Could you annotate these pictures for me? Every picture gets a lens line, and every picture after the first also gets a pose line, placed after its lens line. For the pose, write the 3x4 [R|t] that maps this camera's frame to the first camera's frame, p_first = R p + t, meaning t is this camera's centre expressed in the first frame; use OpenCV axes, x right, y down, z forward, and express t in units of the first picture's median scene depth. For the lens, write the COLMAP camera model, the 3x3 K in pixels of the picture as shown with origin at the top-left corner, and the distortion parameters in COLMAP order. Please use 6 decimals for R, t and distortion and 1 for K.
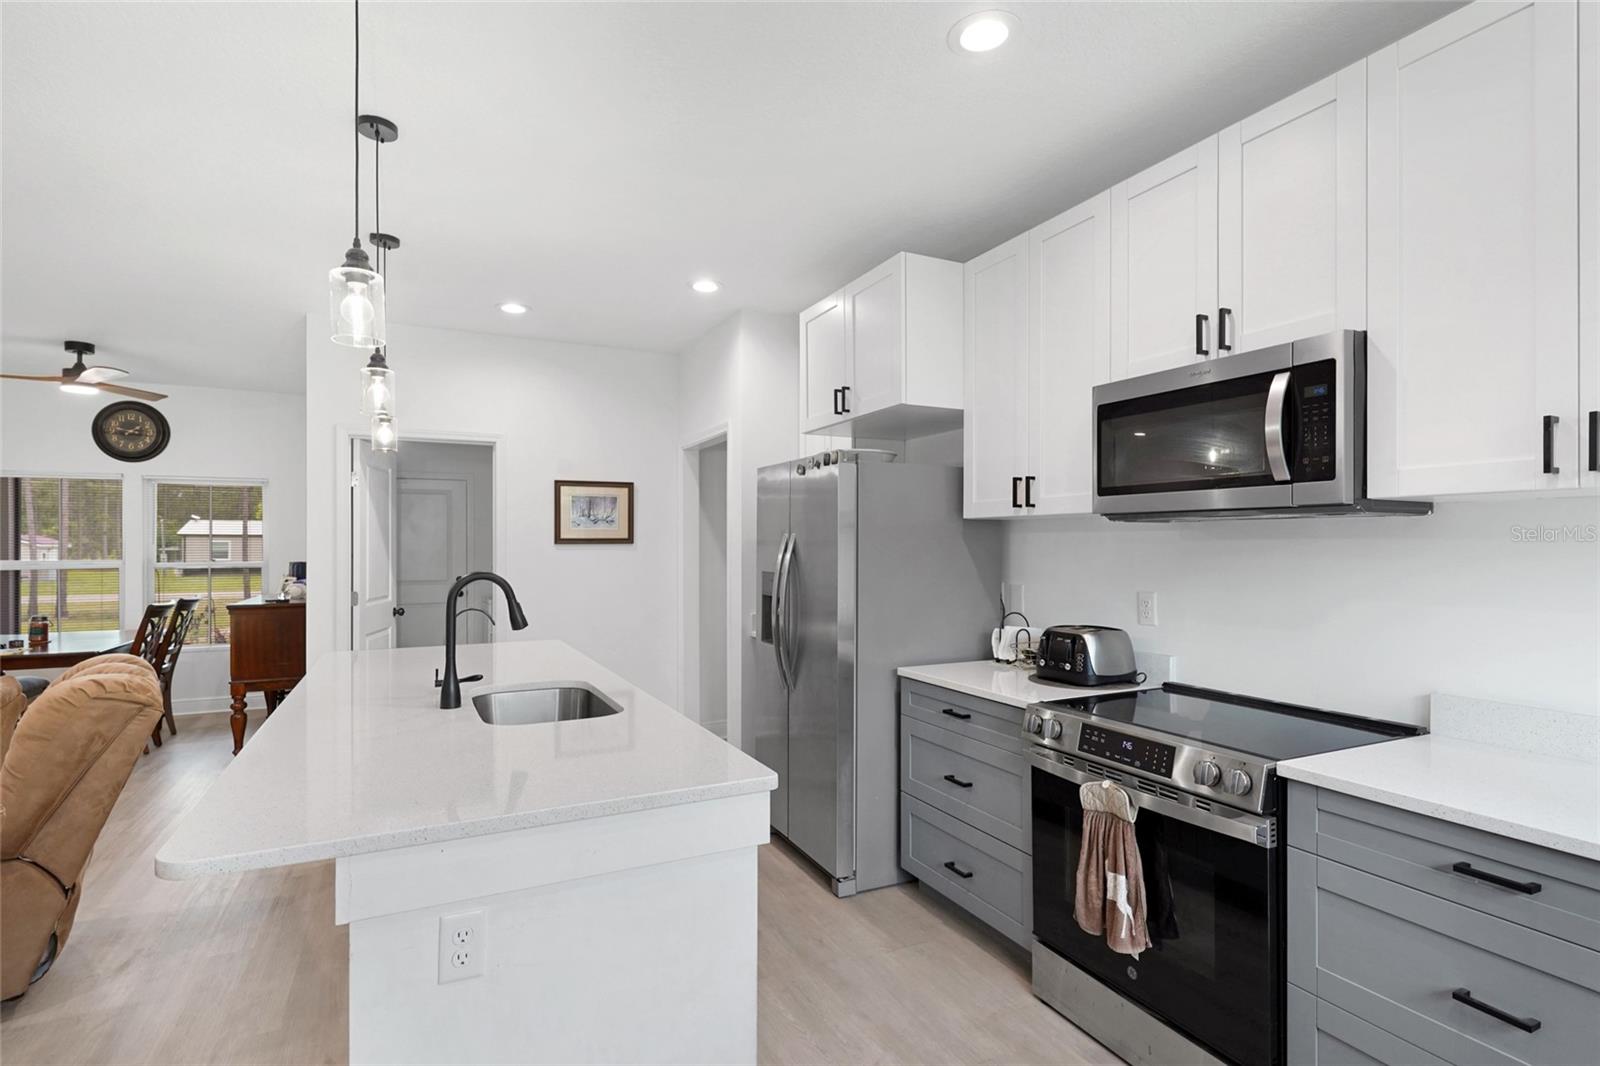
lens RADIAL K [[765.7, 0, 797.8], [0, 765.7, 552.9], [0, 0, 1]] dist [0.003657, 0.000445]
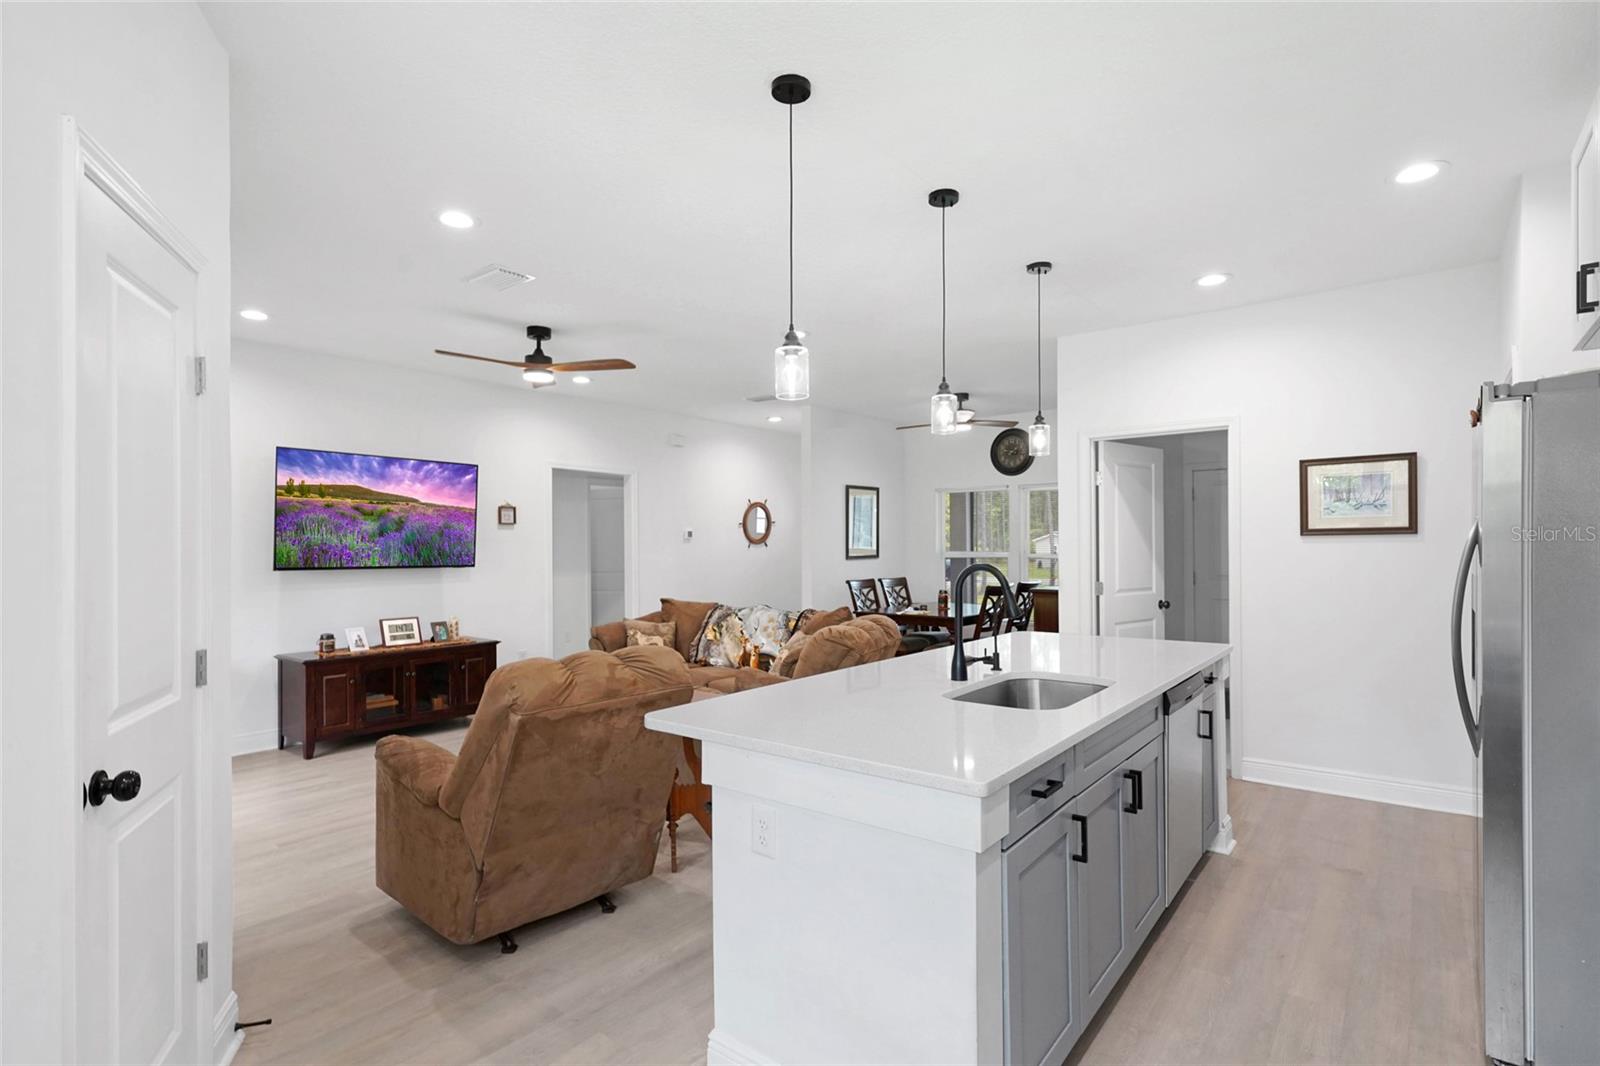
lens RADIAL K [[800.6, 0, 800.1], [0, 800.6, 549.5], [0, 0, 1]] dist [-0.000883, -0.000082]
pose [[0.432577, 0.004042, -0.901588, 0.241270], [0.000431, 0.999989, 0.004690, -0.000696], [0.901597, -0.002417, 0.432570, 0.117449]]
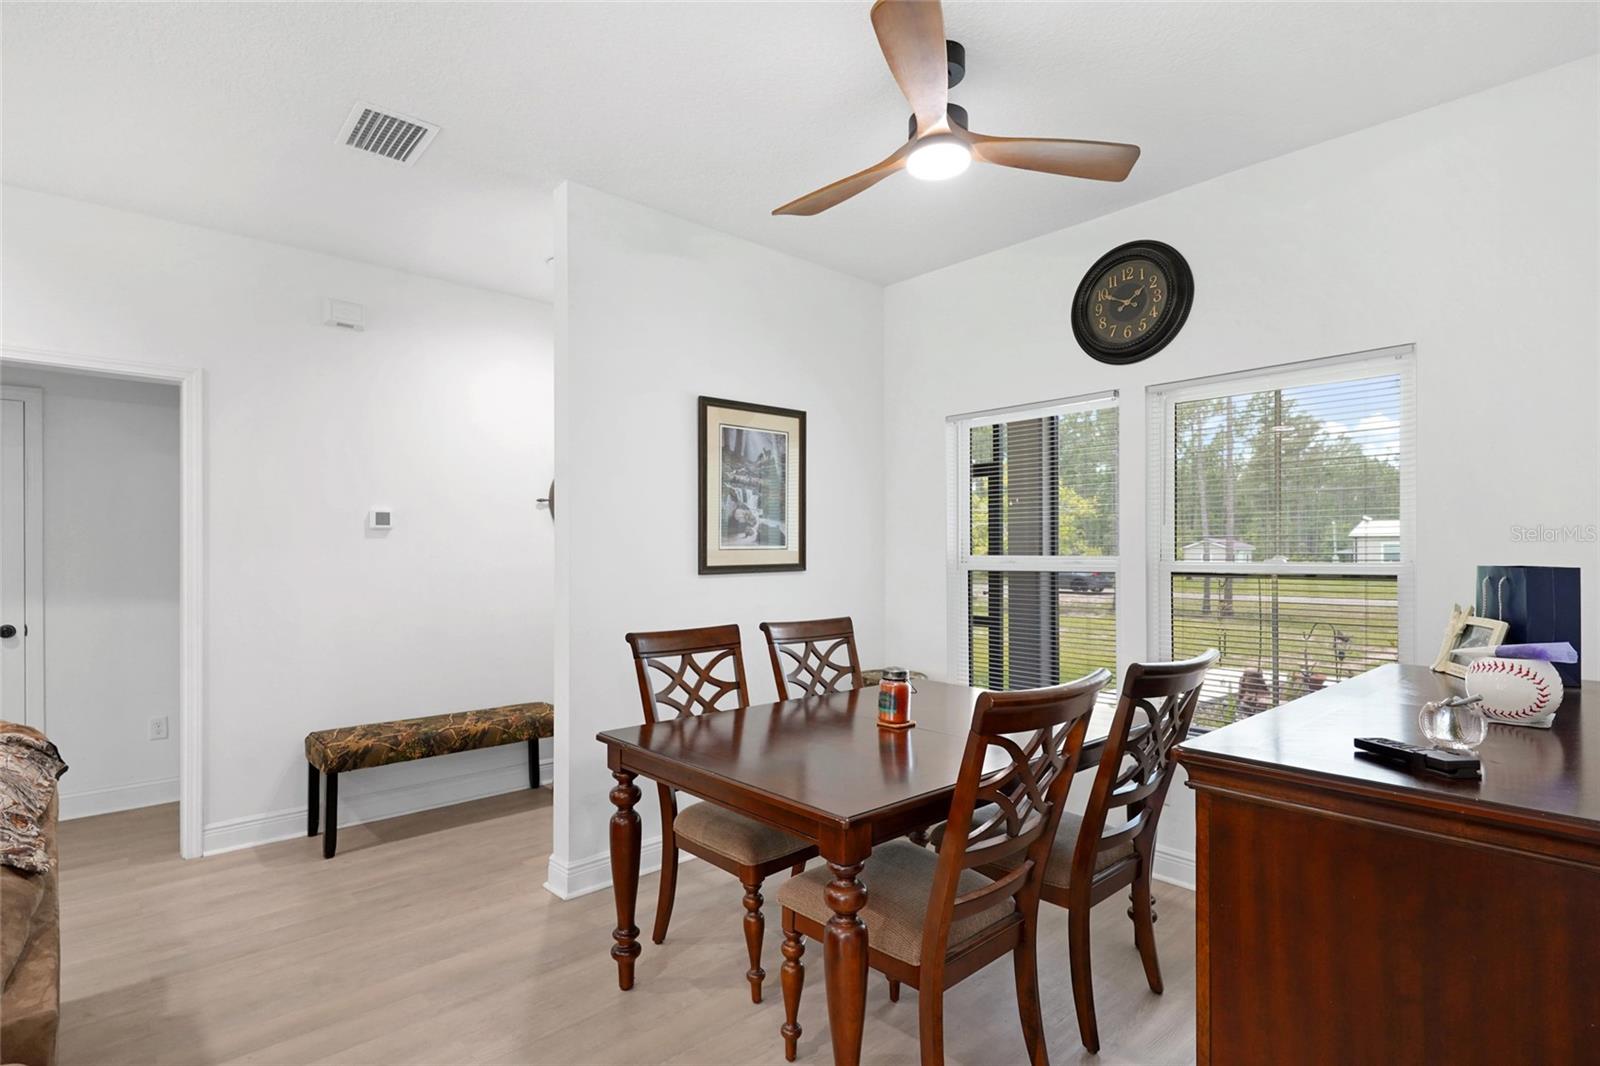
lens RADIAL K [[765.7, 0, 797.8], [0, 765.7, 552.9], [0, 0, 1]] dist [0.003657, 0.000445]
pose [[0.259649, -0.002907, -0.965699, -0.544876], [-0.000288, 0.999995, -0.003088, 0.009861], [0.965703, 0.001080, 0.259647, 0.821452]]
